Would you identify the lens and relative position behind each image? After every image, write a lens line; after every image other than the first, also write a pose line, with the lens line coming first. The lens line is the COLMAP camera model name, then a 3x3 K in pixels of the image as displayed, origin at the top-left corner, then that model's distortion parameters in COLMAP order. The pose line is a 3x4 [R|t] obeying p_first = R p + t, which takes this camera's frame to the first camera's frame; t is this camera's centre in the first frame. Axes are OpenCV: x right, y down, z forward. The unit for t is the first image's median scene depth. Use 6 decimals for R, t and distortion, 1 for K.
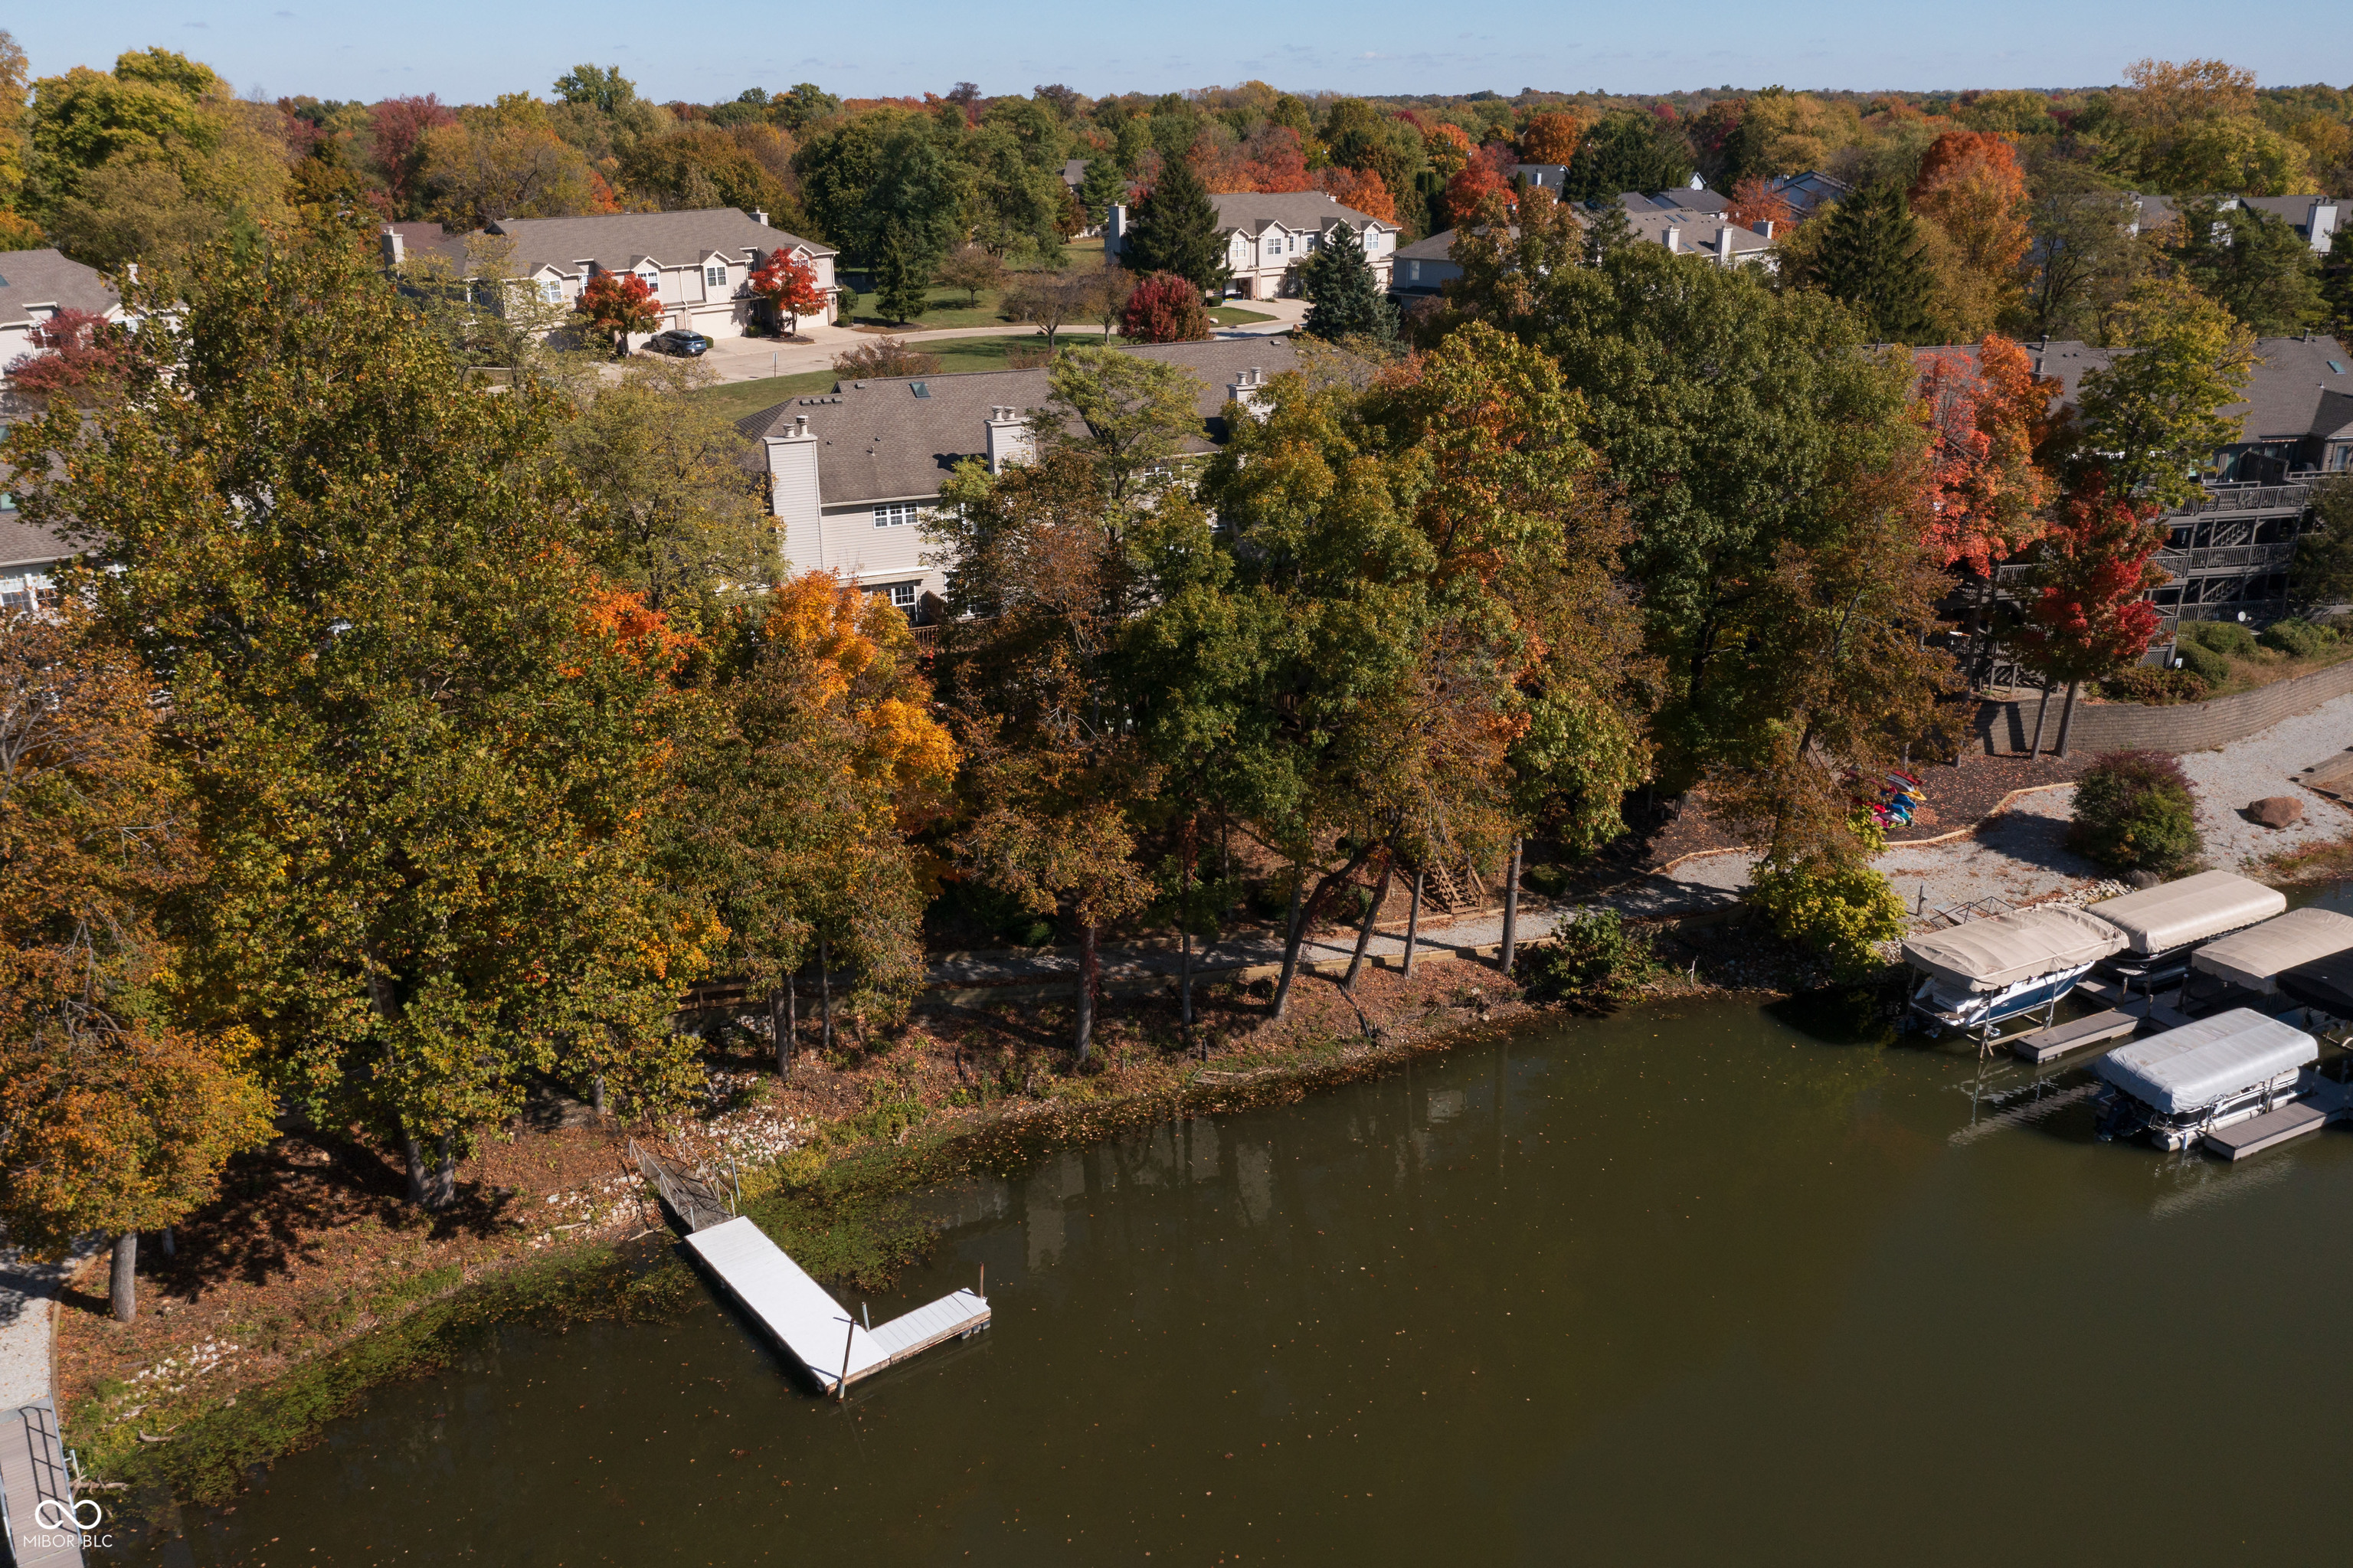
lens RADIAL K [[1849.2, 0, 1176.5], [0, 1849.2, 784.0], [0, 0, 1]] dist [-0.002076, 0.016655]
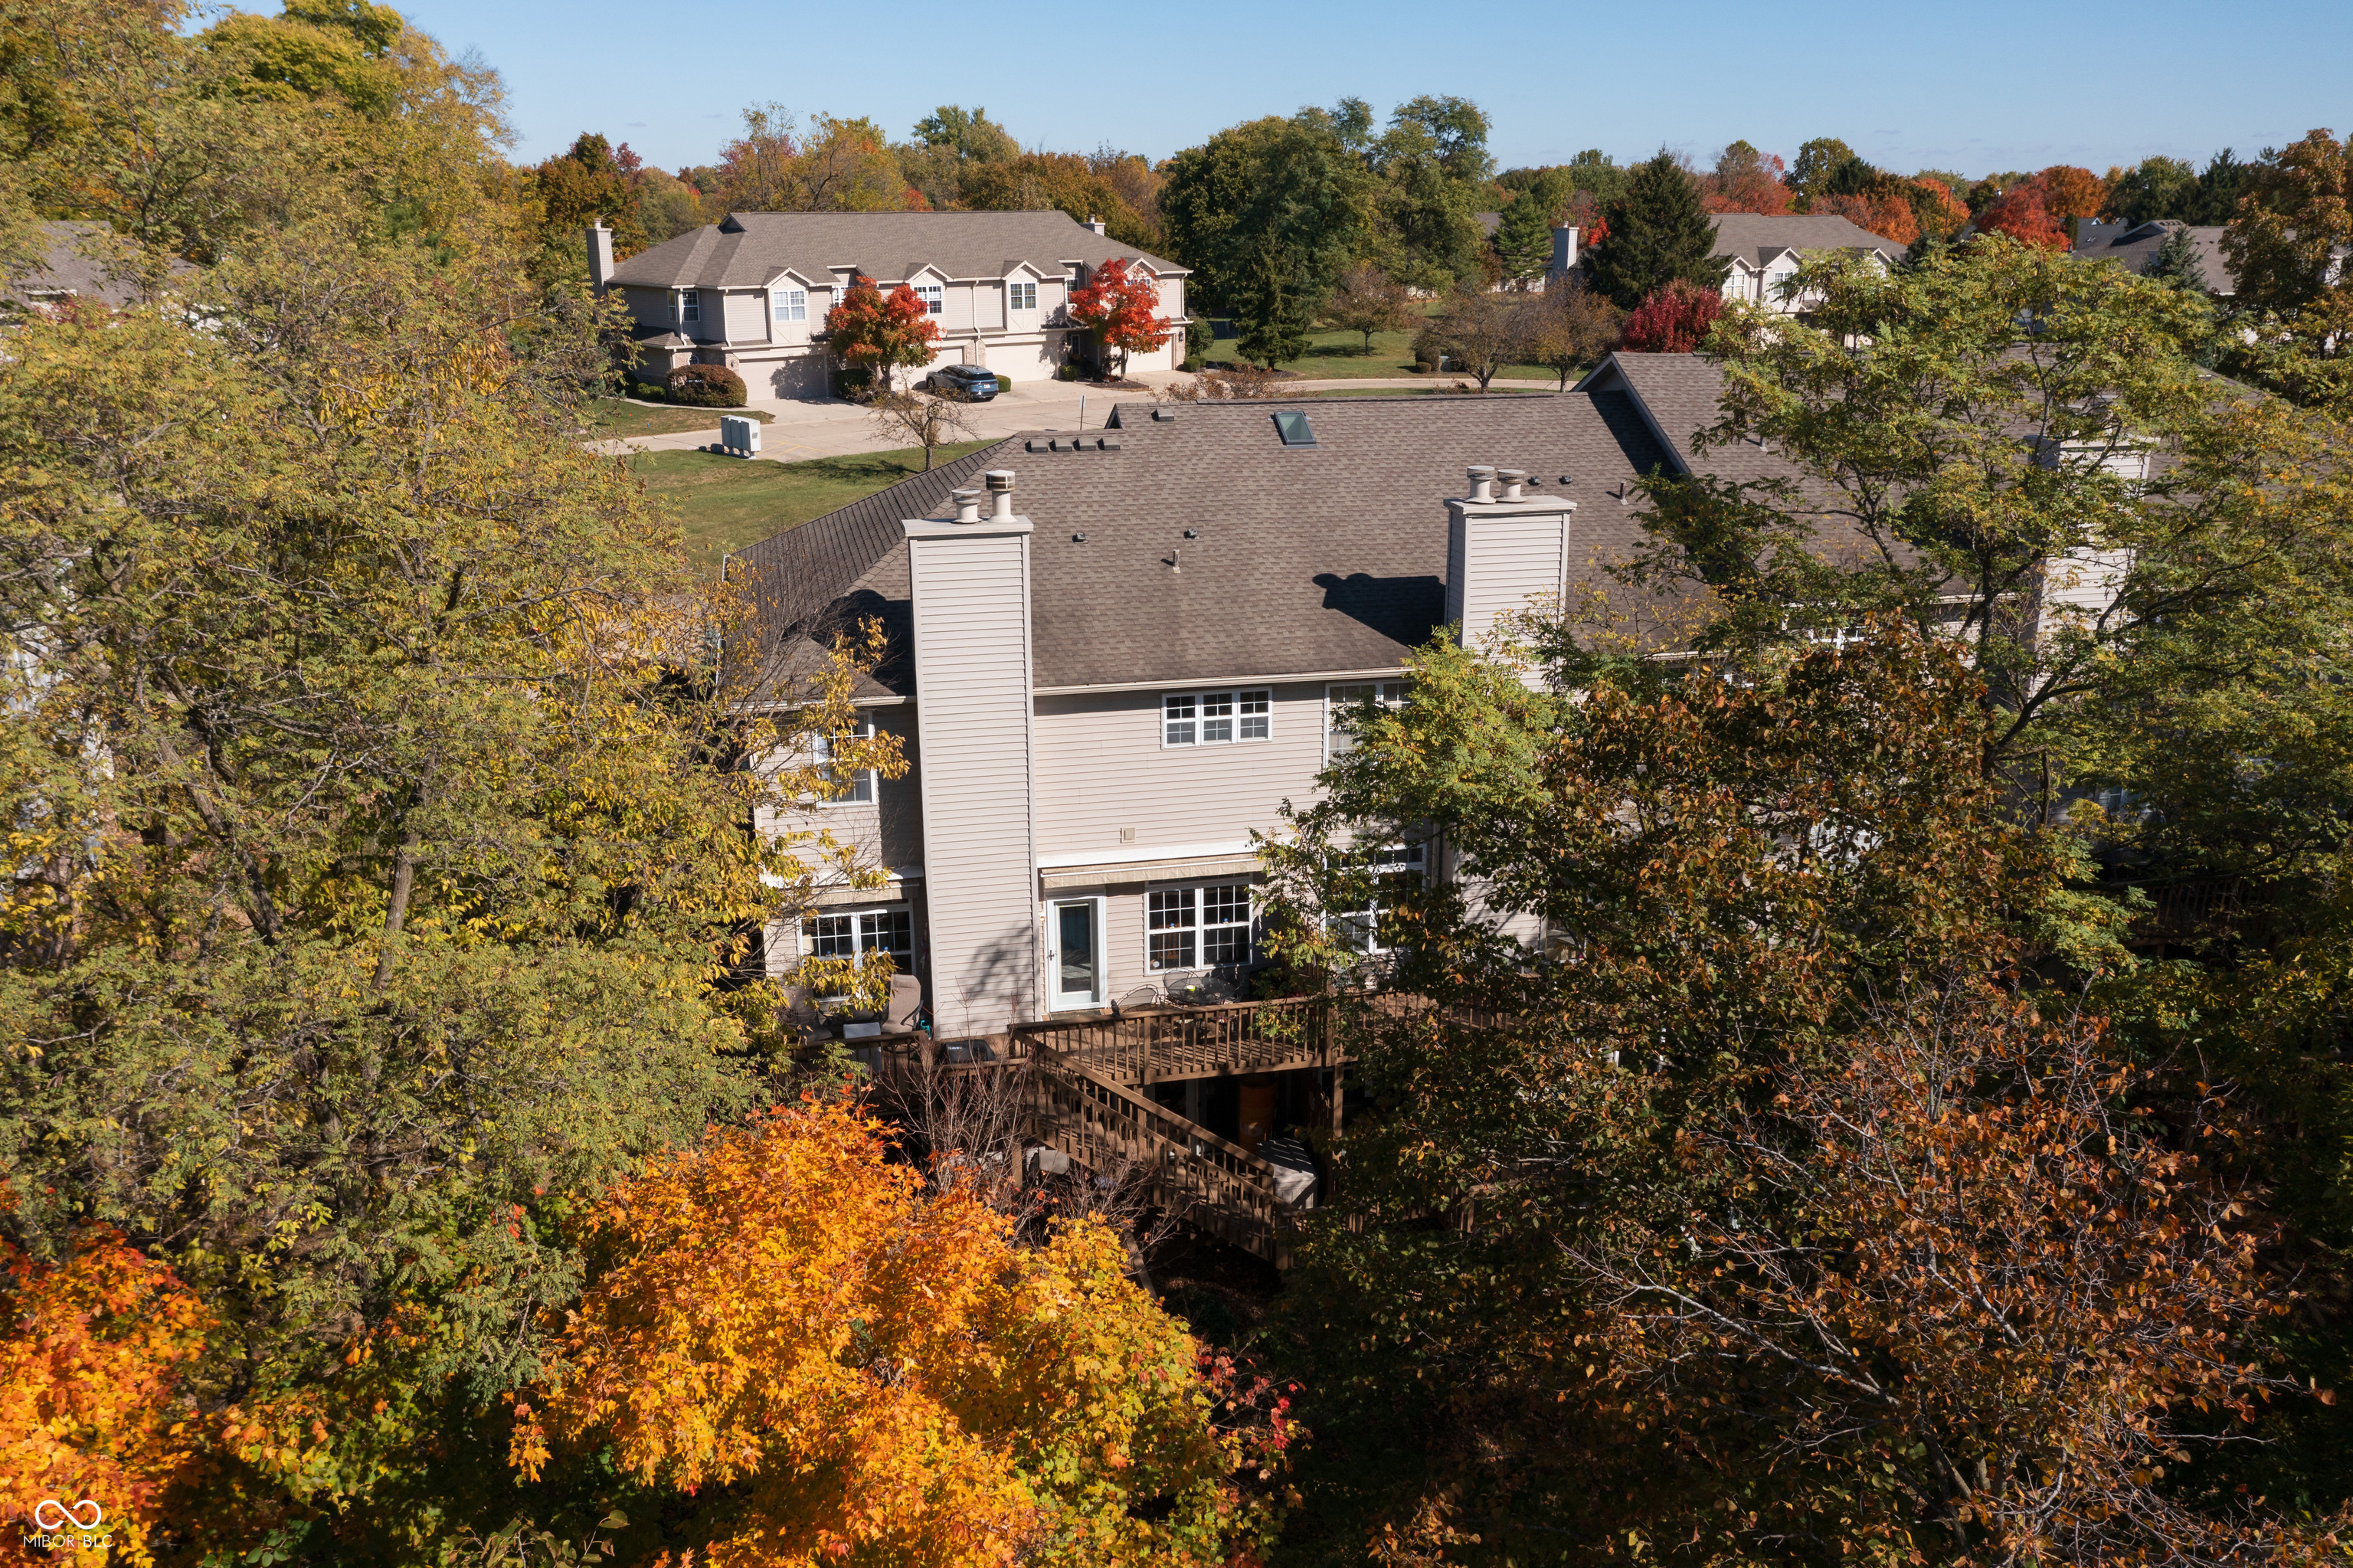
lens RADIAL K [[1849.2, 0, 1176.5], [0, 1849.2, 784.0], [0, 0, 1]] dist [-0.002076, 0.016655]
pose [[0.980858, 0.063577, -0.184055, -0.042522], [-0.071919, 0.996648, -0.039001, -0.057963], [0.180959, 0.051492, 0.982142, 0.301498]]
